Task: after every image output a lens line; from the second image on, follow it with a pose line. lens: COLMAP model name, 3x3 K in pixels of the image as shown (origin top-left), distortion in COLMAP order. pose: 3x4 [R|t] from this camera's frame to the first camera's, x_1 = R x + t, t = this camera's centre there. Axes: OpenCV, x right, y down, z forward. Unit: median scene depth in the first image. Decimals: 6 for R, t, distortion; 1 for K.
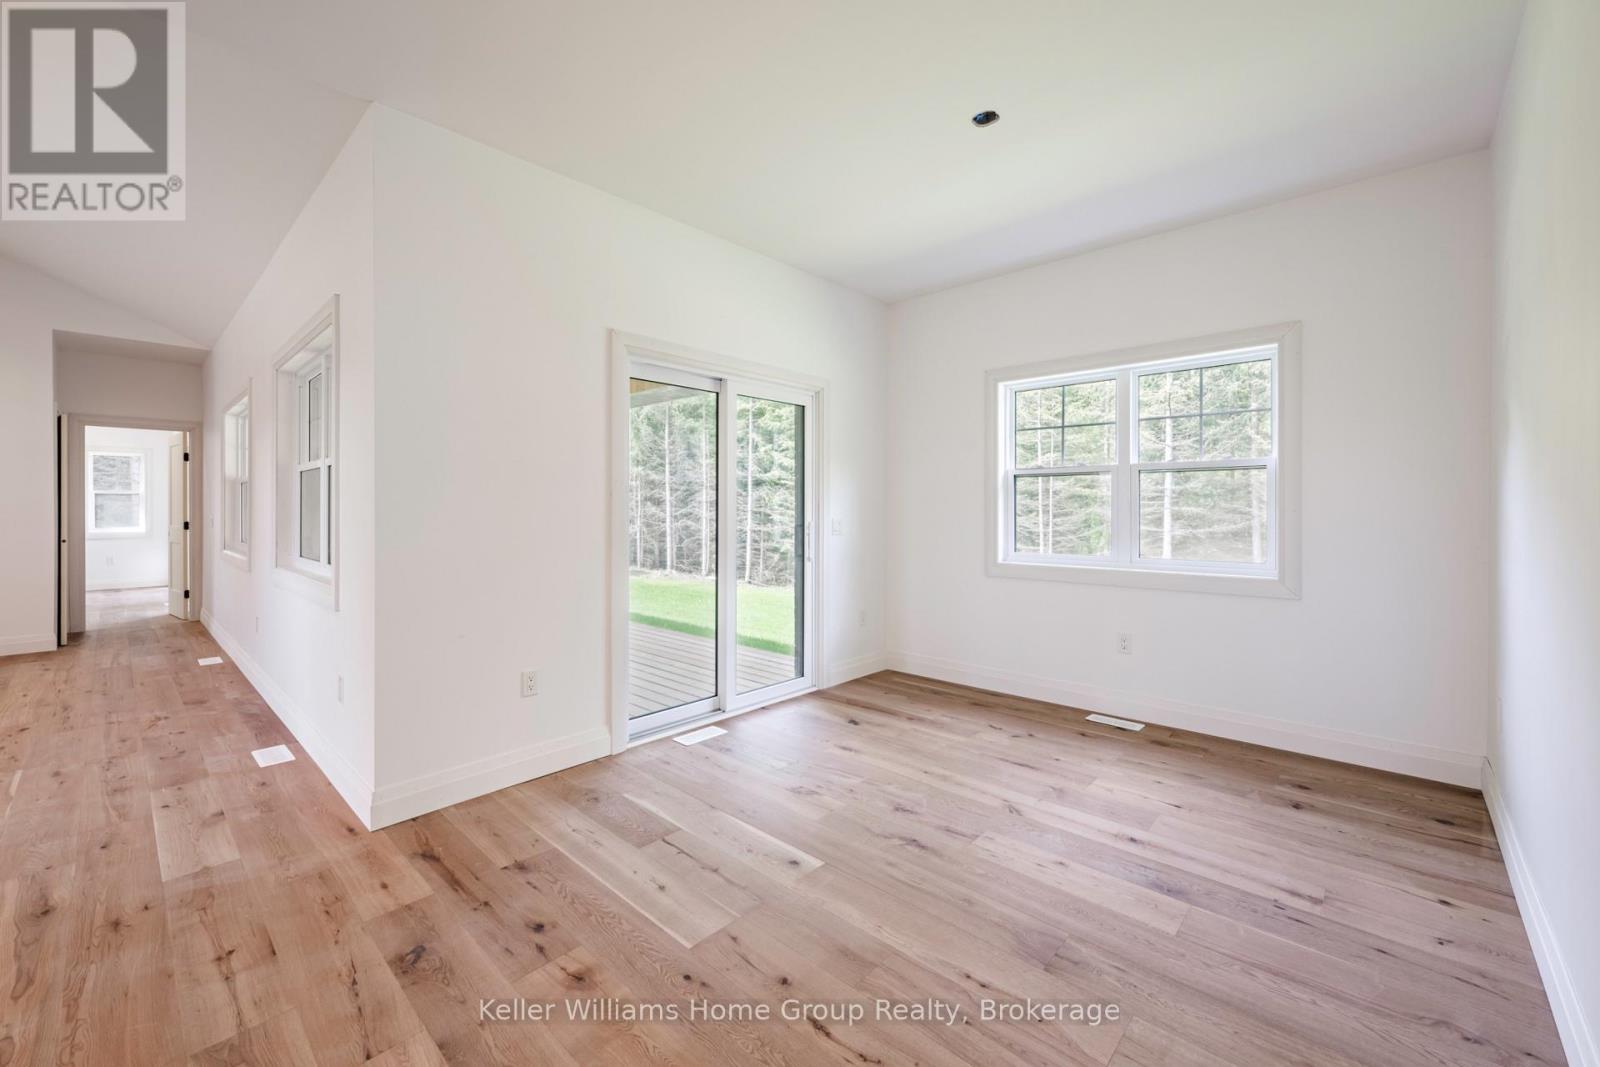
lens RADIAL K [[644.1, 0, 797.1], [0, 644.1, 516.8], [0, 0, 1]] dist [-0.000388, -0.000529]
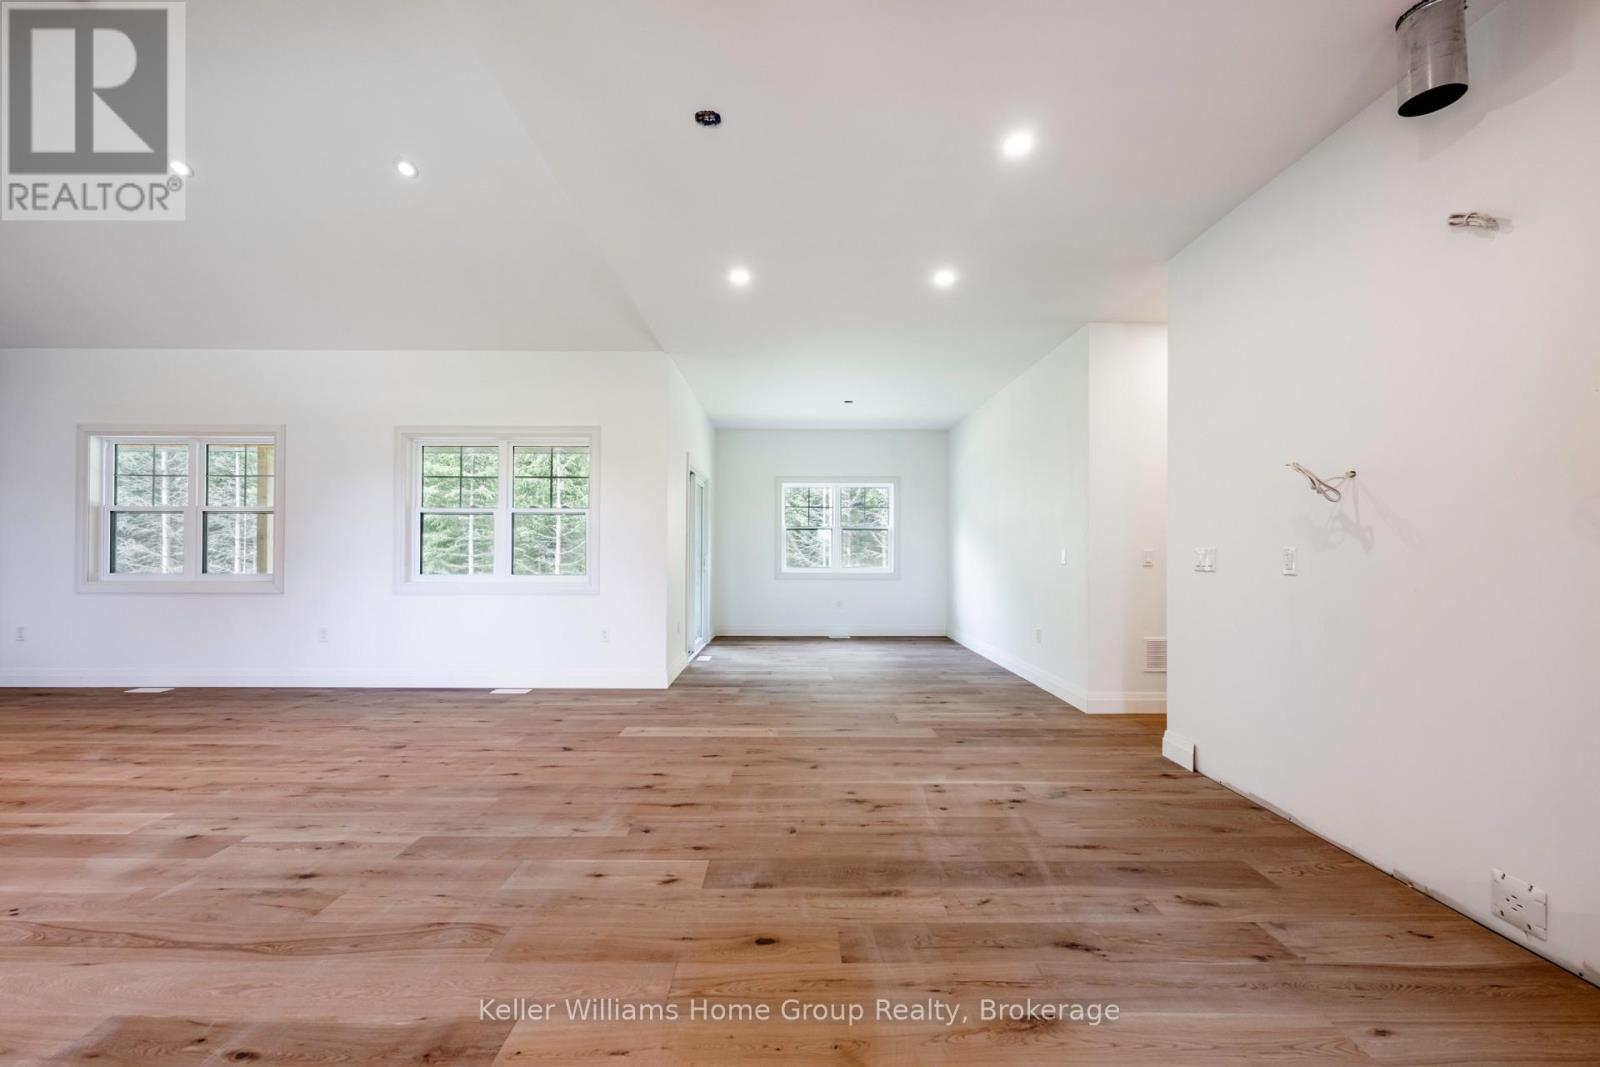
lens RADIAL K [[644.1, 0, 795.5], [0, 644.1, 547.5], [0, 0, 1]] dist [-0.000388, -0.000529]
pose [[0.726522, 0.010276, 0.687066, -1.662687], [0.003996, 0.999808, -0.019179, 0.053927], [-0.687132, 0.016679, 0.726342, -0.791724]]
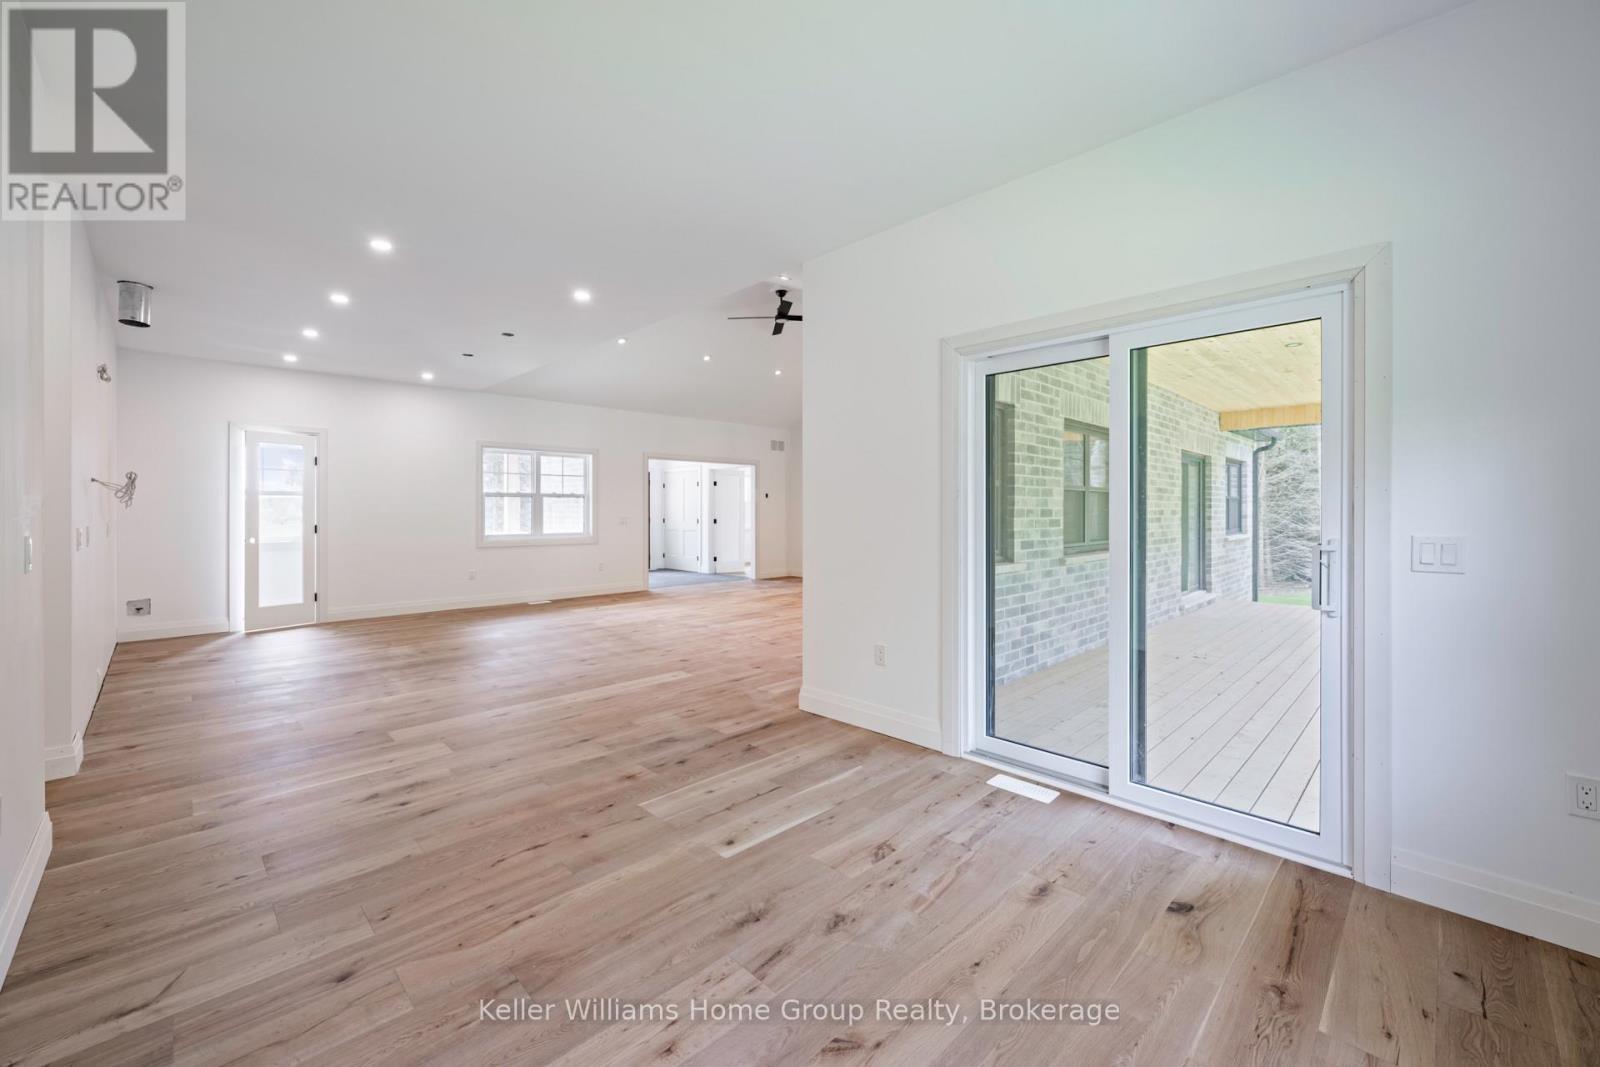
lens RADIAL K [[644.1, 0, 791.4], [0, 644.1, 512.2], [0, 0, 1]] dist [-0.000388, -0.000529]
pose [[-0.049626, 0.002604, -0.998764, 0.881921], [-0.014137, 0.999895, 0.003309, -0.014372], [0.998668, 0.014284, -0.049584, 0.955921]]
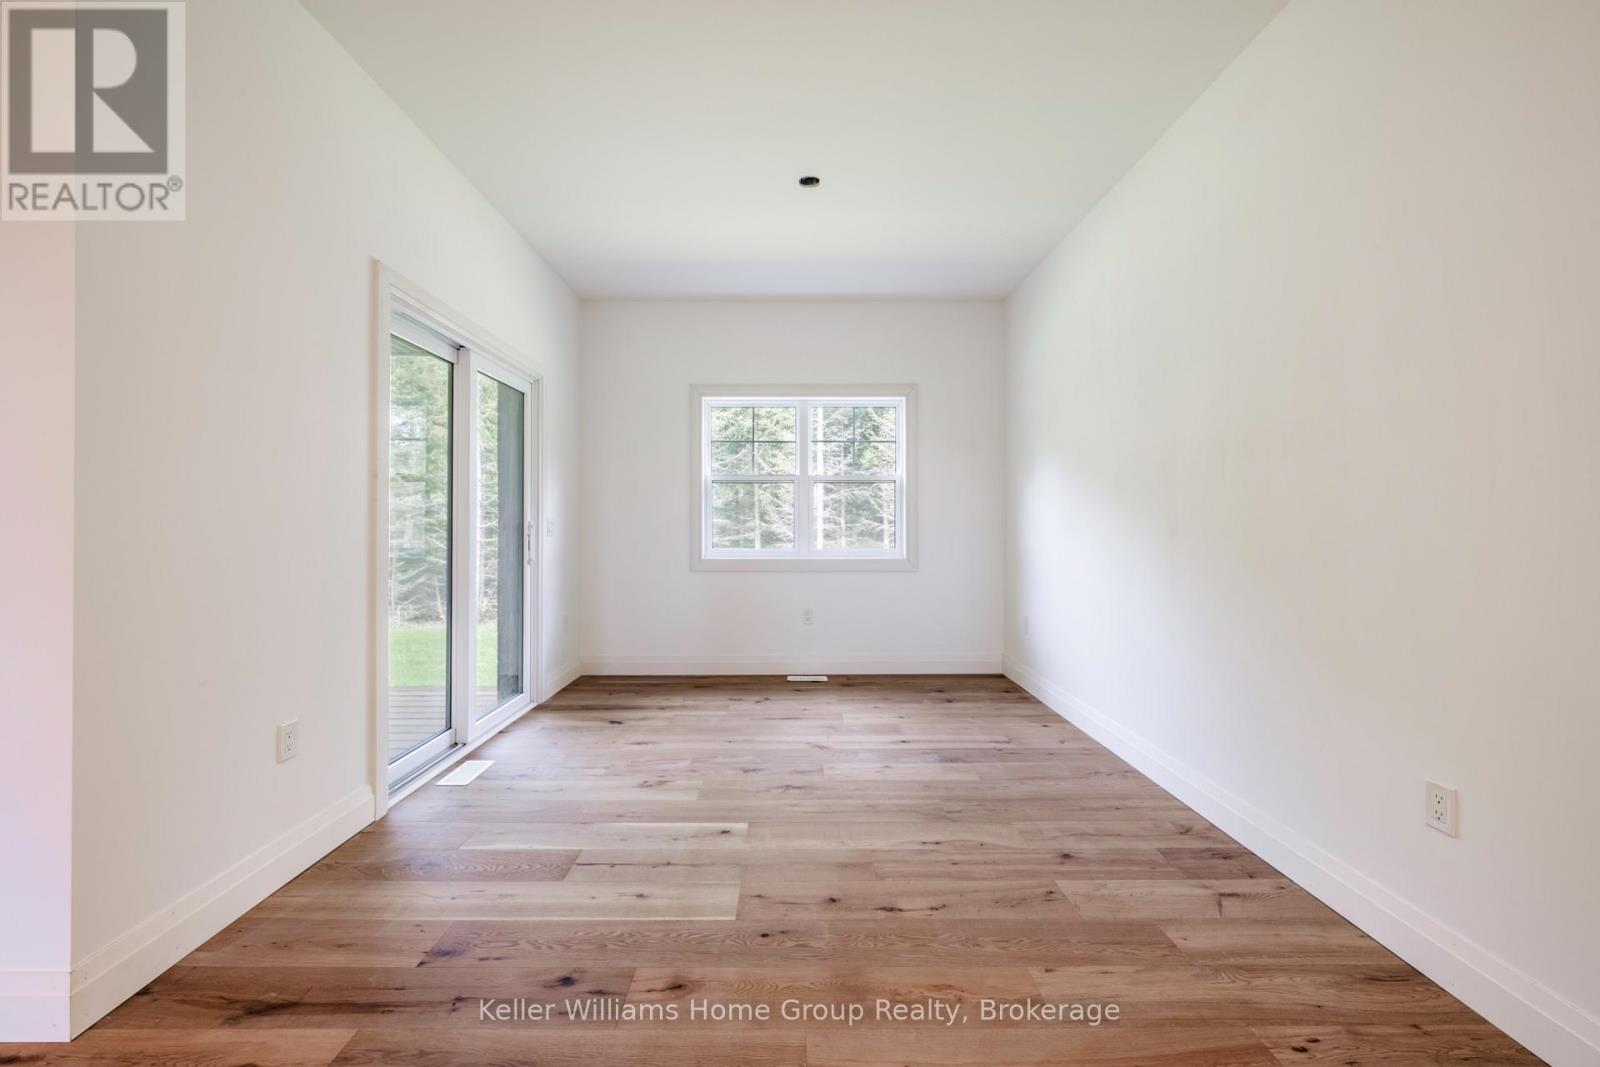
lens RADIAL K [[644.1, 0, 796.2], [0, 644.1, 526.9], [0, 0, 1]] dist [-0.000388, -0.000529]
pose [[0.726290, -0.001706, 0.687386, -0.531747], [0.009208, 0.999931, -0.007248, 0.042092], [-0.687326, 0.011594, 0.726256, 0.130040]]
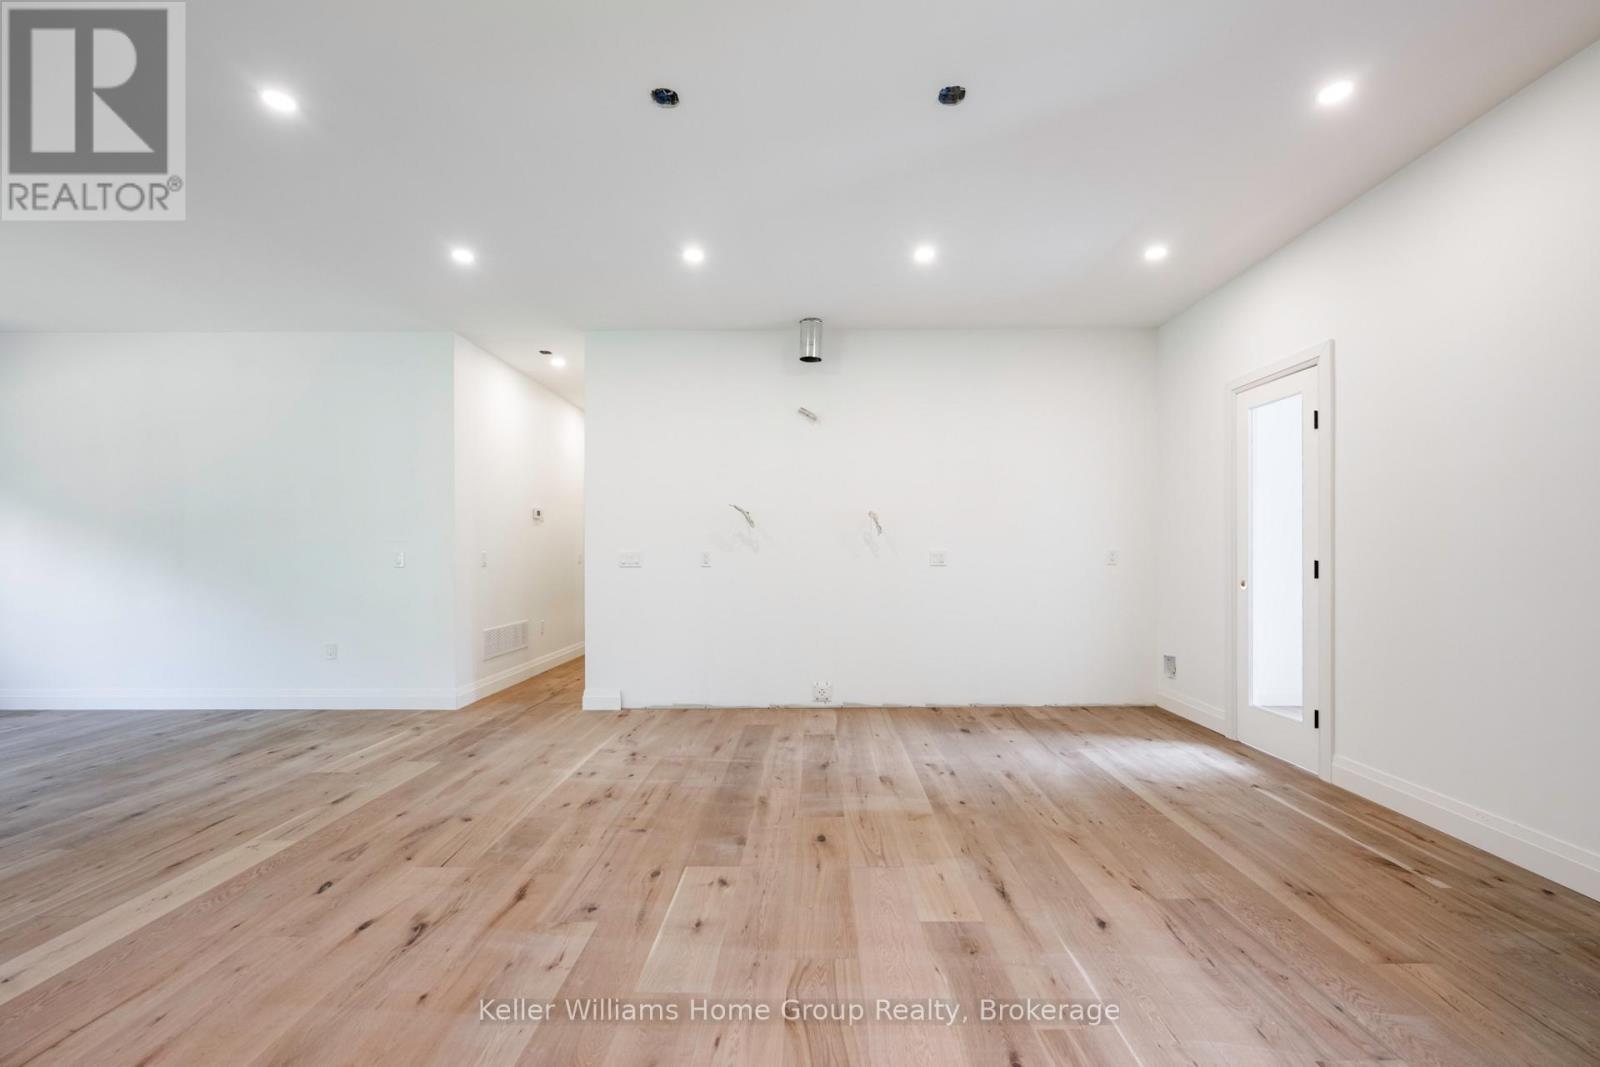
lens RADIAL K [[644.1, 0, 820.3], [0, 644.1, 558.4], [0, 0, 1]] dist [-0.000388, -0.000529]
pose [[-0.683125, -0.001228, 0.730301, -1.899045], [0.013762, 0.999799, 0.014554, 0.036231], [-0.730172, 0.019992, -0.682971, 0.383032]]
